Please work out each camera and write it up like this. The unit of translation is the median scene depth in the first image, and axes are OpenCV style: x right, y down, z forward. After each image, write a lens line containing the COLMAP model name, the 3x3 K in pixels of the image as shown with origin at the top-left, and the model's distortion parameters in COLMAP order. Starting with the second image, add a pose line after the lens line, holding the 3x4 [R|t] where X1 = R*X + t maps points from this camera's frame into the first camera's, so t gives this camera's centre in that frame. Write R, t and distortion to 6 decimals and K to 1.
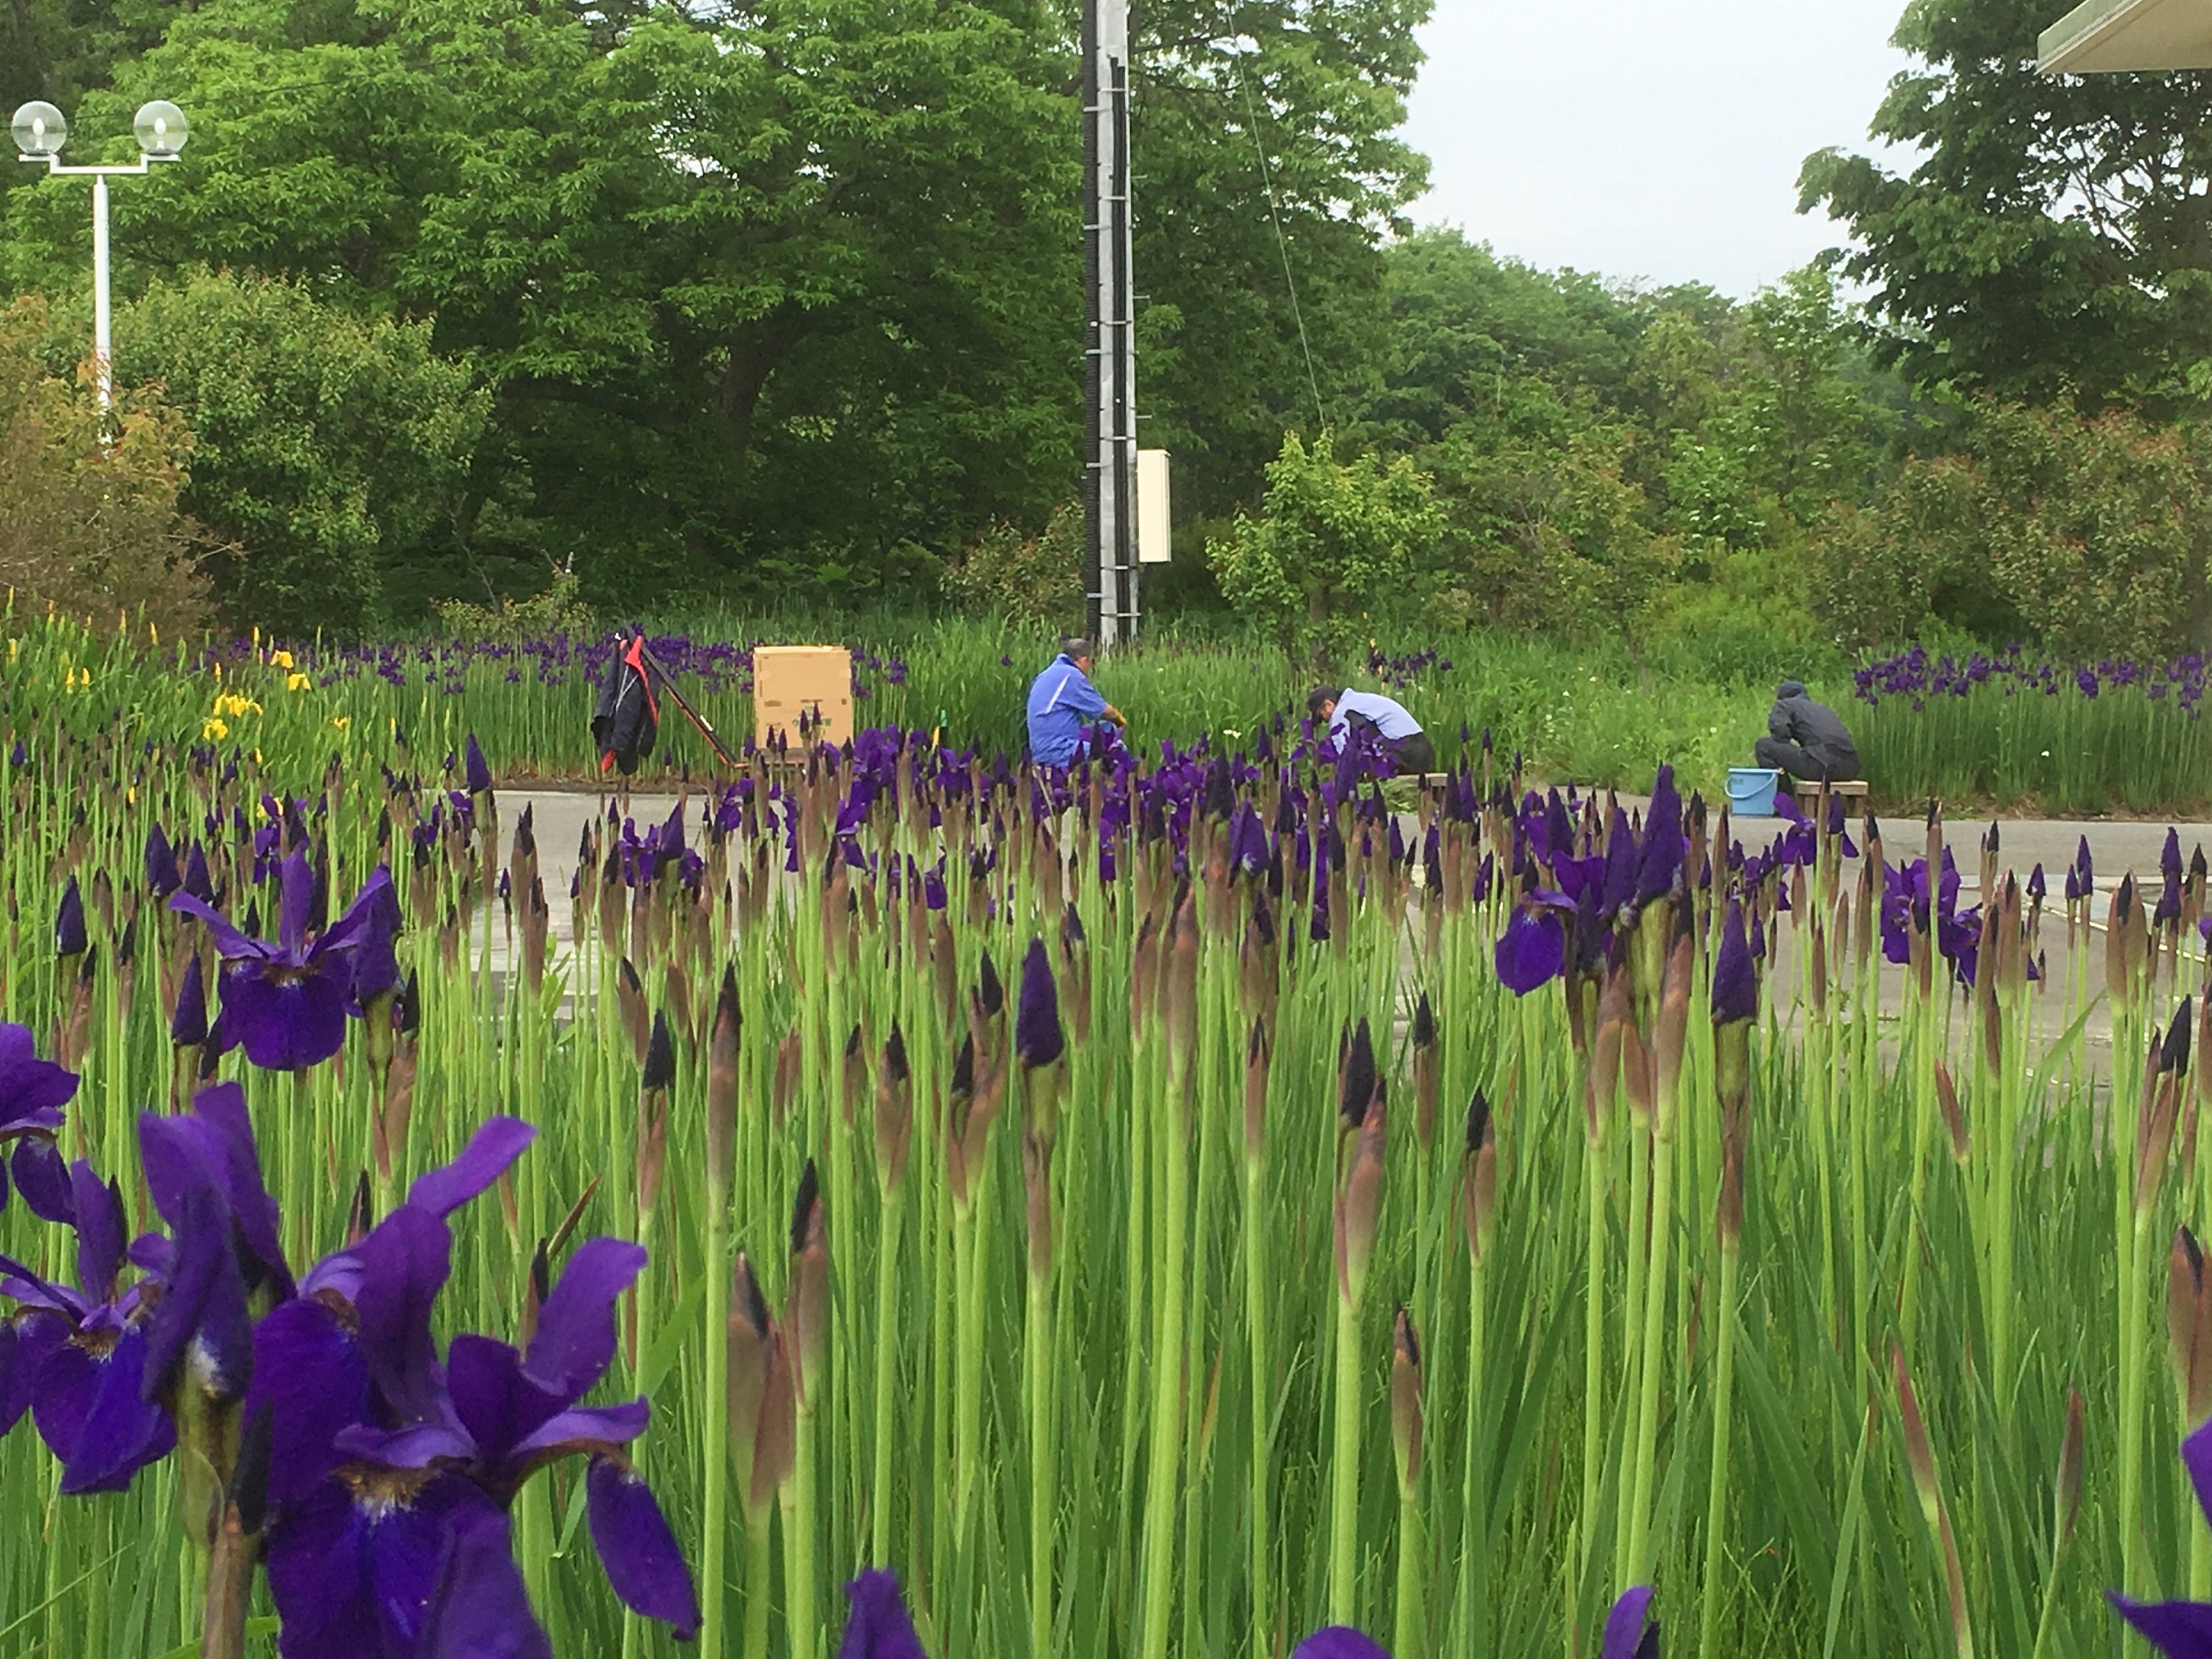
lens RADIAL K [[3932.8, 0, 1106.1], [0, 3932.8, 829.4], [0, 0, 1]] dist [-0.025091, 0.000000]
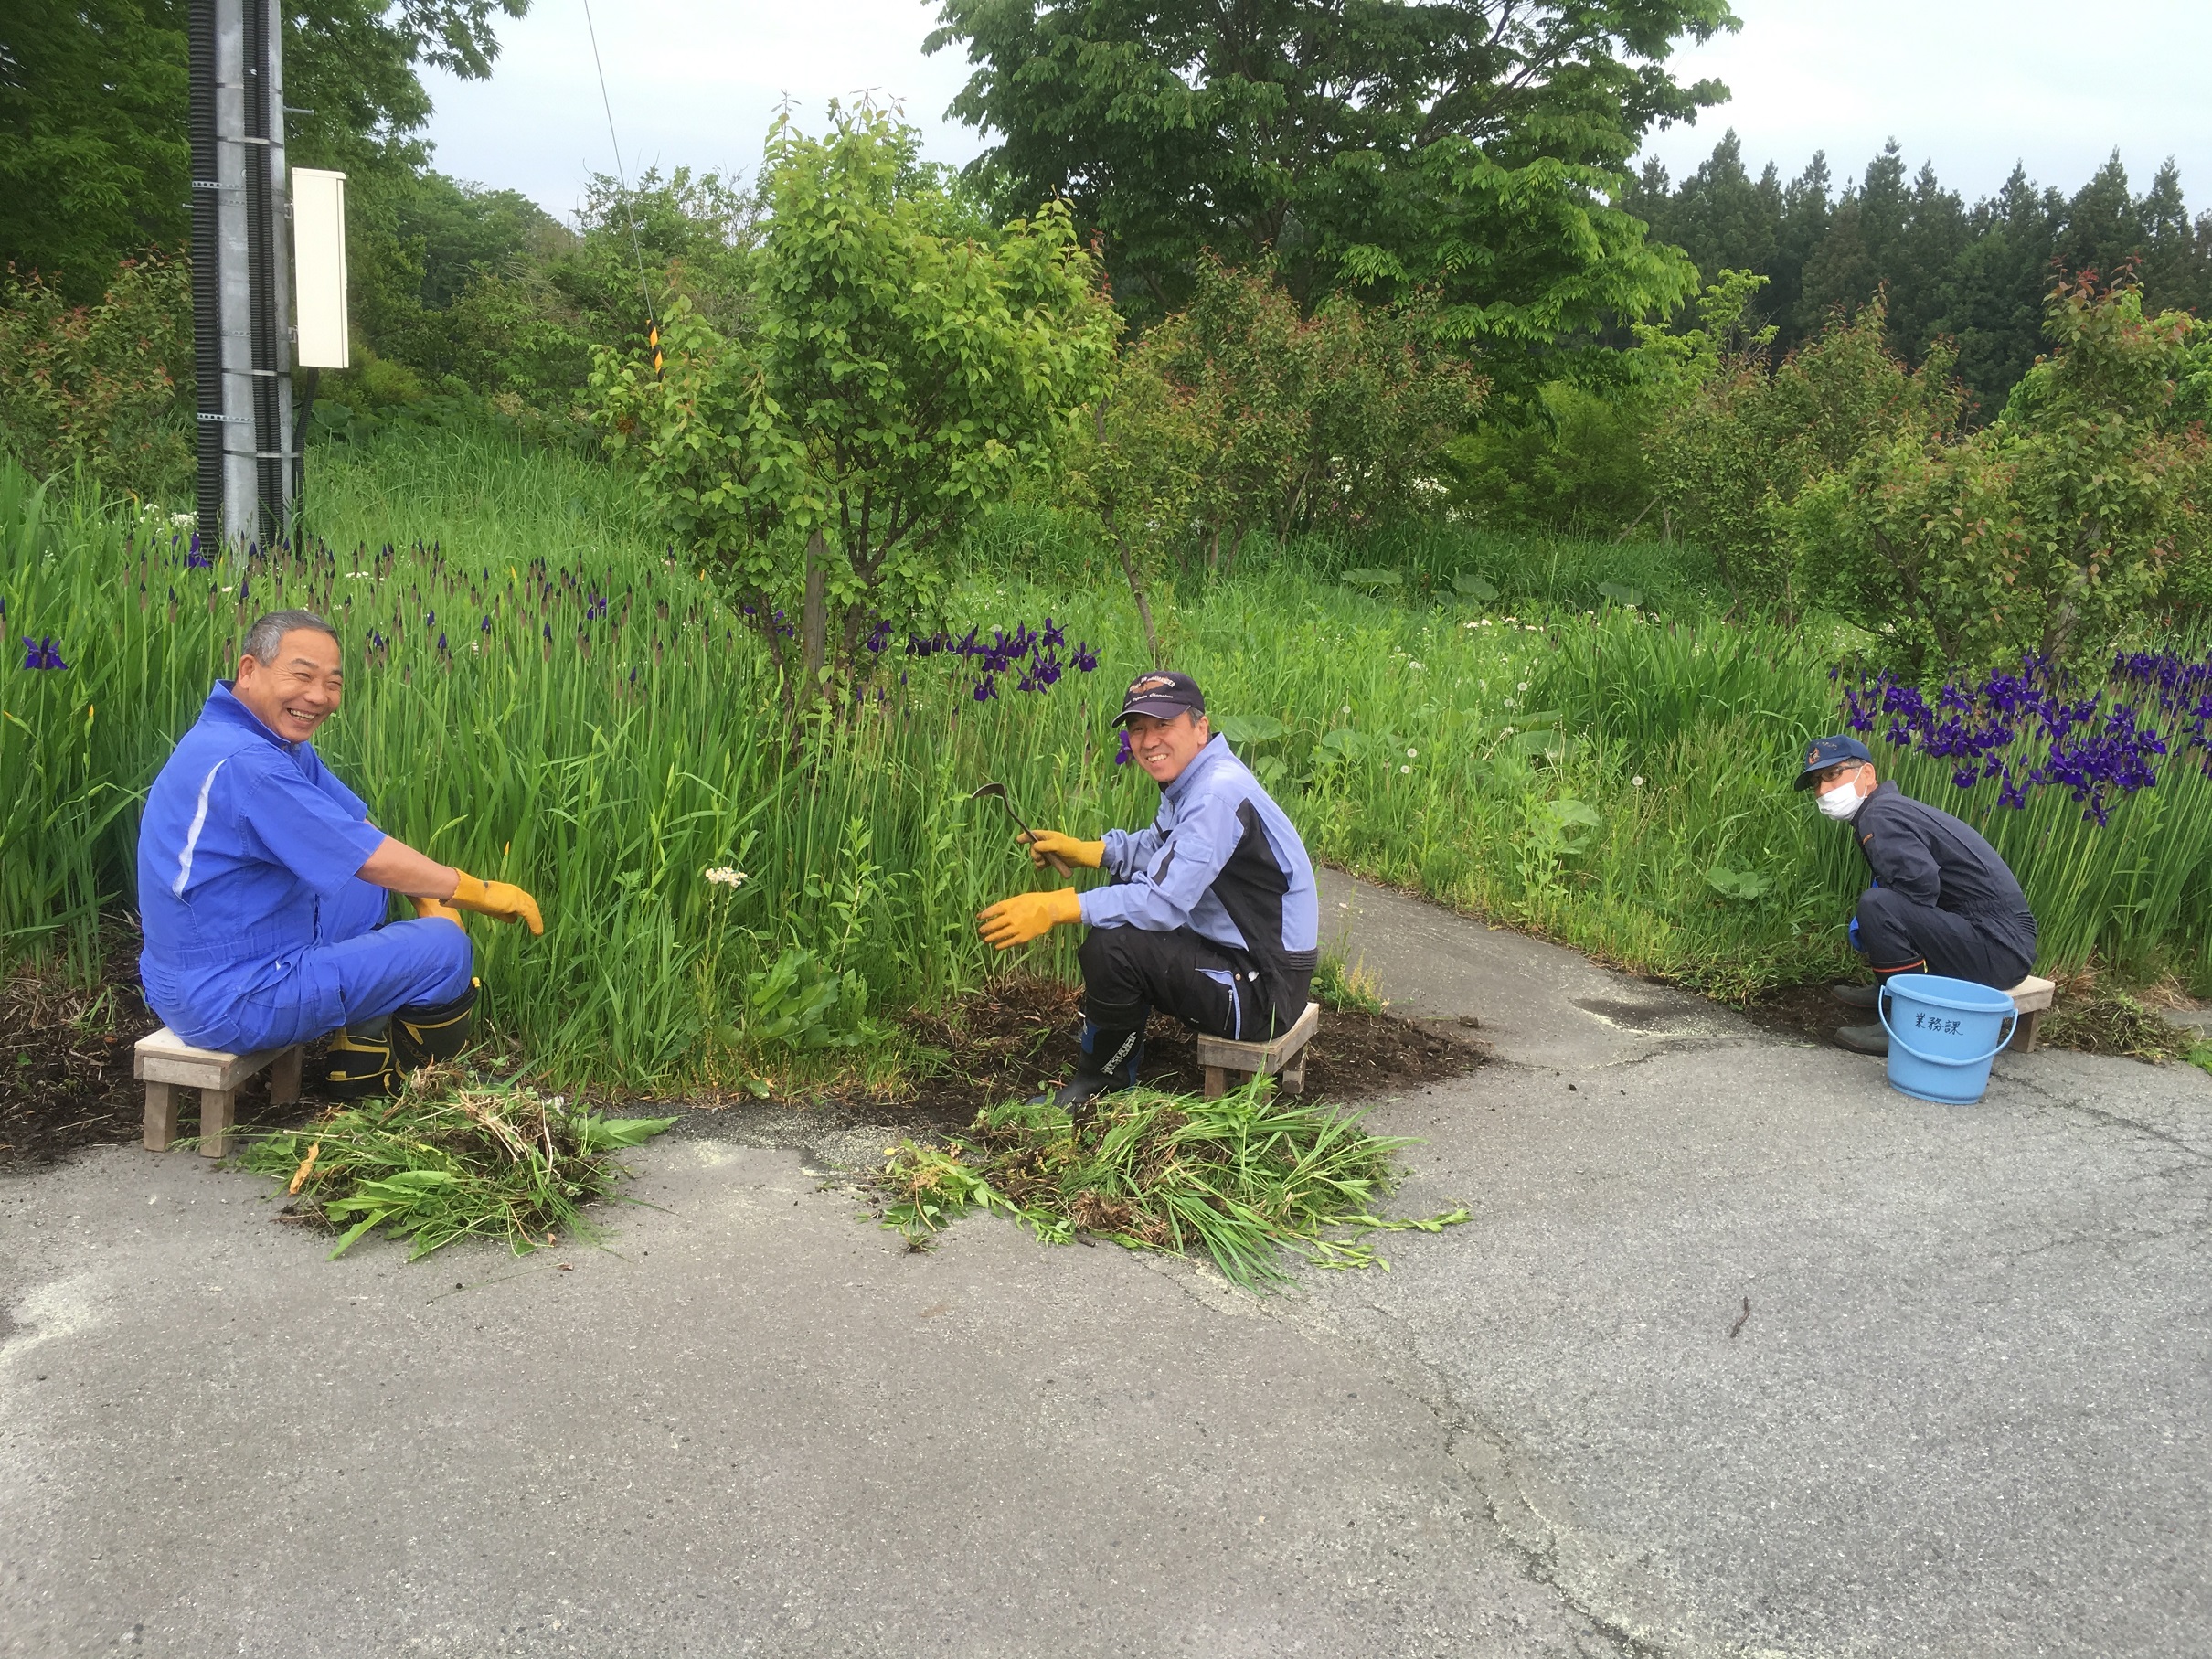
lens RADIAL K [[1886.5, 0, 1102.5], [0, 1886.5, 831.1], [0, 0, 1]] dist [-0.006772, -0.009480]
pose [[0.885317, -0.025340, 0.464296, -0.017092], [-0.053694, 0.986263, 0.156210, -0.049795], [-0.461877, -0.163226, 0.871795, 0.686960]]
